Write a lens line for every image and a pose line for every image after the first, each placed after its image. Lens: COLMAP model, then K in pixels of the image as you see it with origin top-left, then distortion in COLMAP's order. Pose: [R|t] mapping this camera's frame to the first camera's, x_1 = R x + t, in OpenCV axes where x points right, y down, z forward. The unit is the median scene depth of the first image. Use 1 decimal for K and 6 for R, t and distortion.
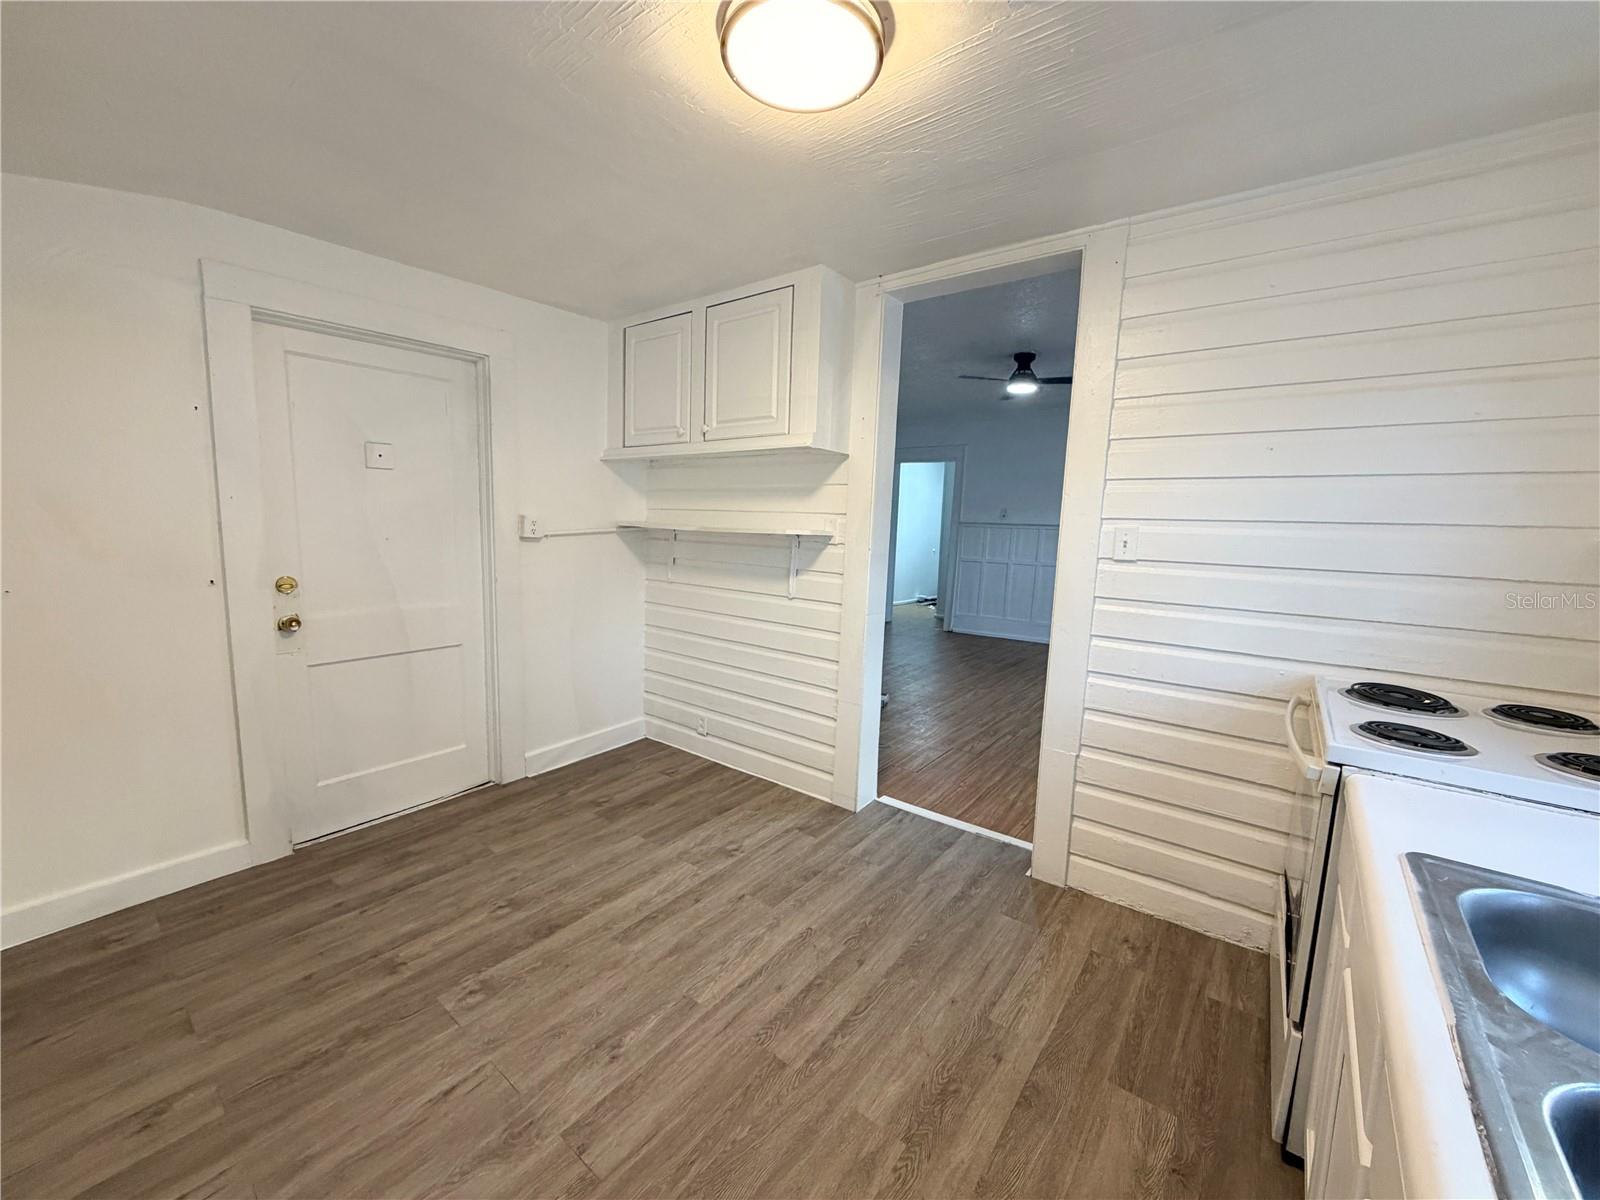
lens RADIAL K [[639.0, 0, 796.4], [0, 639.0, 597.2], [0, 0, 1]] dist [-0.000071, 0.000012]
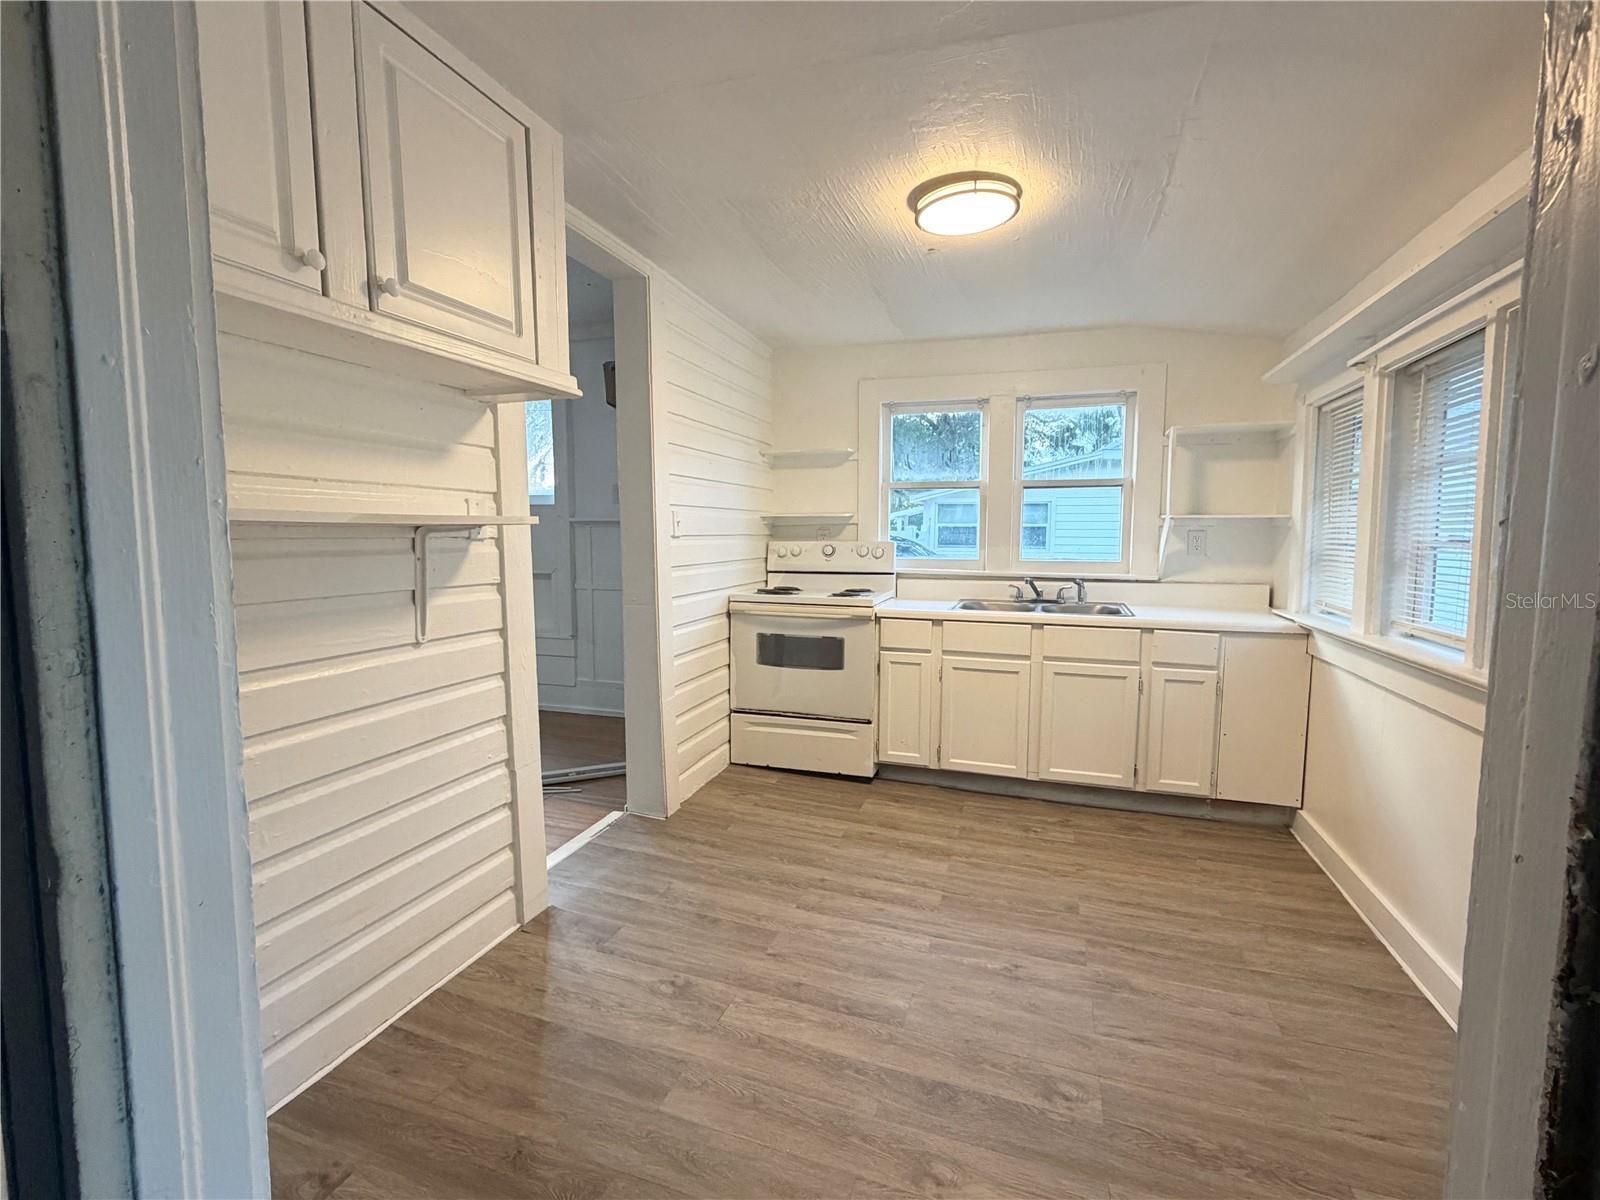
lens RADIAL K [[721.2, 0, 803.9], [0, 721.2, 592.4], [0, 0, 1]] dist [-0.000685, -0.000201]
pose [[-0.337683, -0.107018, 0.935156, -1.015696], [0.103573, 0.983258, 0.149923, -0.145978], [-0.935544, 0.147484, -0.320945, 1.304280]]
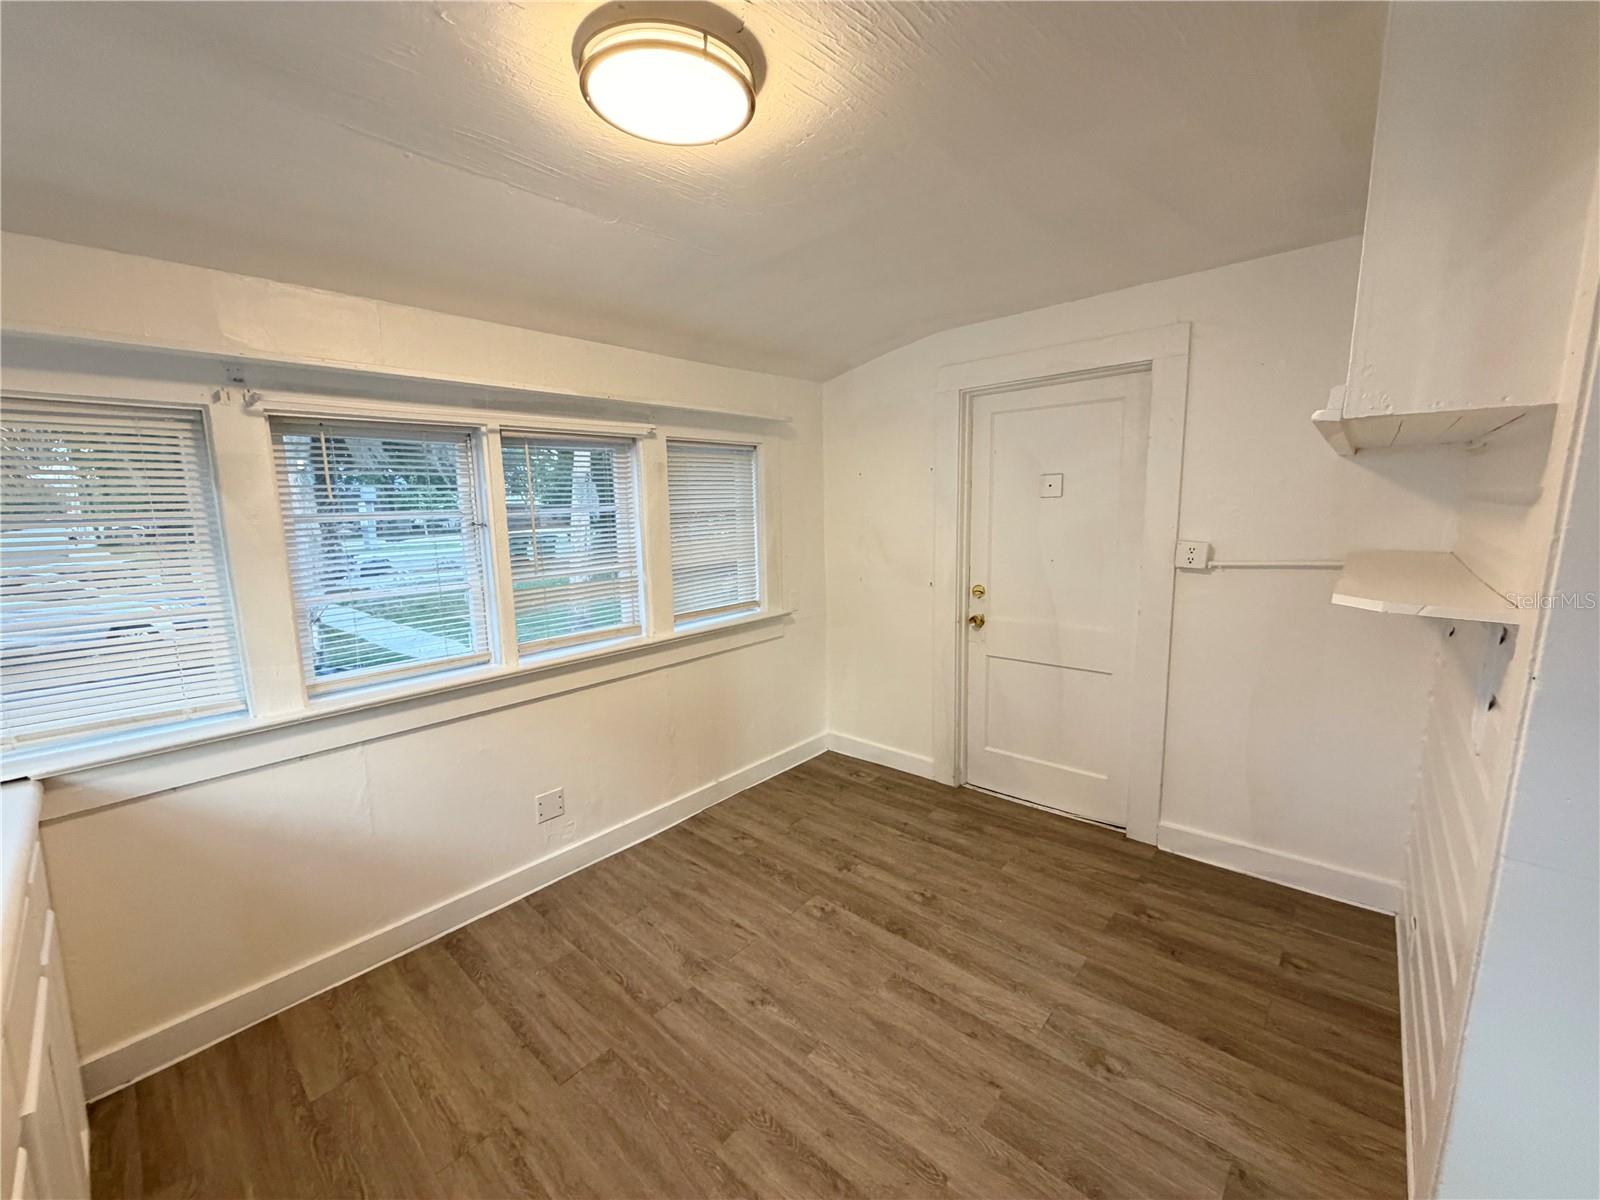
lens RADIAL K [[639.0, 0, 796.4], [0, 639.0, 597.2], [0, 0, 1]] dist [-0.000071, 0.000012]
pose [[-0.072137, 0.119363, -0.990227, 0.637860], [-0.103506, 0.986557, 0.126462, -0.159697], [0.992009, 0.111617, -0.058813, 0.827023]]
